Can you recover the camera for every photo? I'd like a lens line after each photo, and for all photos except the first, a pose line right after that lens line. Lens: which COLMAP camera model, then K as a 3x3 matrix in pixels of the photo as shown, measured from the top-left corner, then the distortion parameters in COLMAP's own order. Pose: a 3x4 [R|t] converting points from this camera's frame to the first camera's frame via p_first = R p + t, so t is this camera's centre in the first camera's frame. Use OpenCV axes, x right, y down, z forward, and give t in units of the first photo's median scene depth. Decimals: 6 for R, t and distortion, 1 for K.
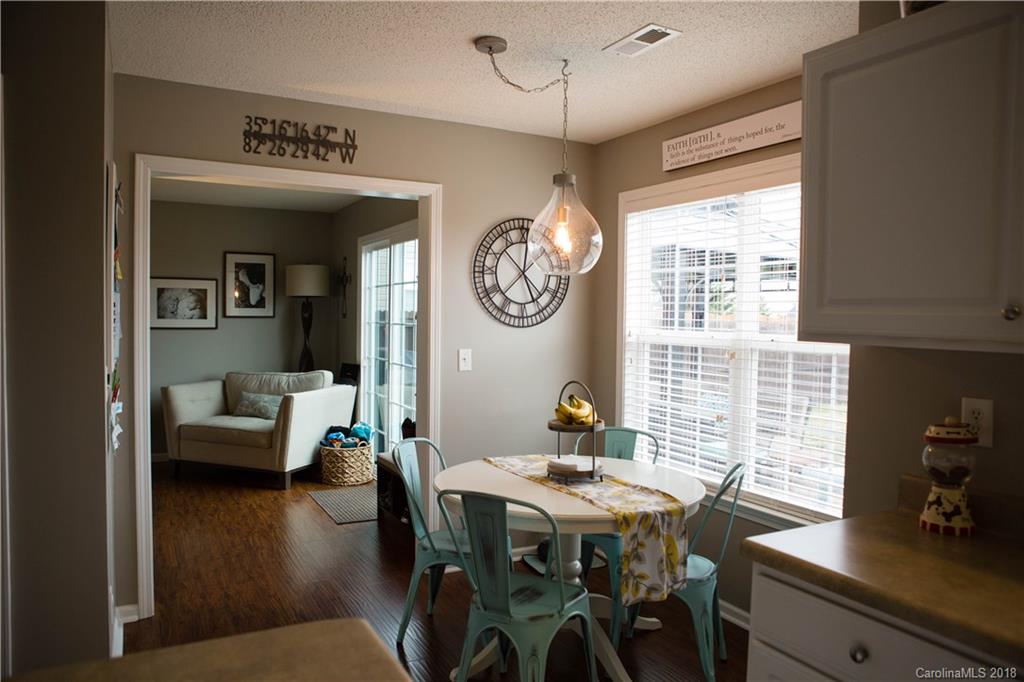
lens RADIAL K [[716.2, 0, 512.0], [0, 716.2, 341.0], [0, 0, 1]] dist [-0.100676, 0.078335]
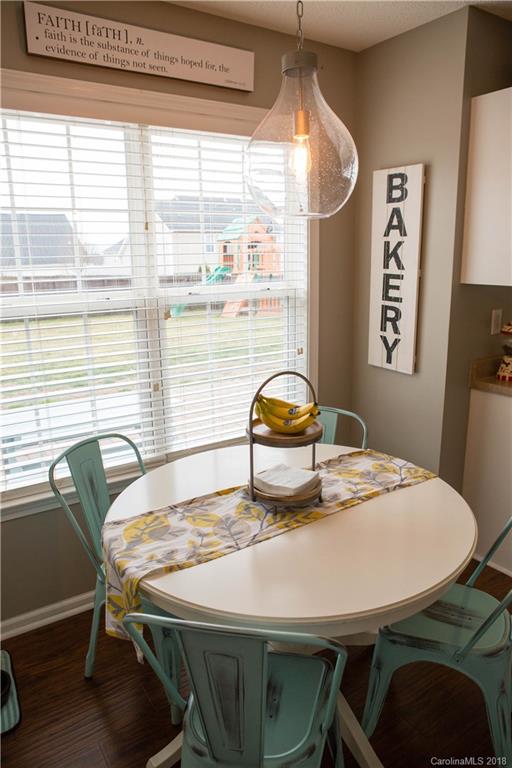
lens RADIAL K [[537.2, 0, 256.0], [0, 537.2, 384.0], [0, 0, 1]] dist [-0.100676, 0.078335]
pose [[-0.088592, -0.245344, 0.965380, -0.417644], [0.050438, 0.966842, 0.250345, -0.065638], [-0.994790, 0.070870, -0.073280, 1.040327]]
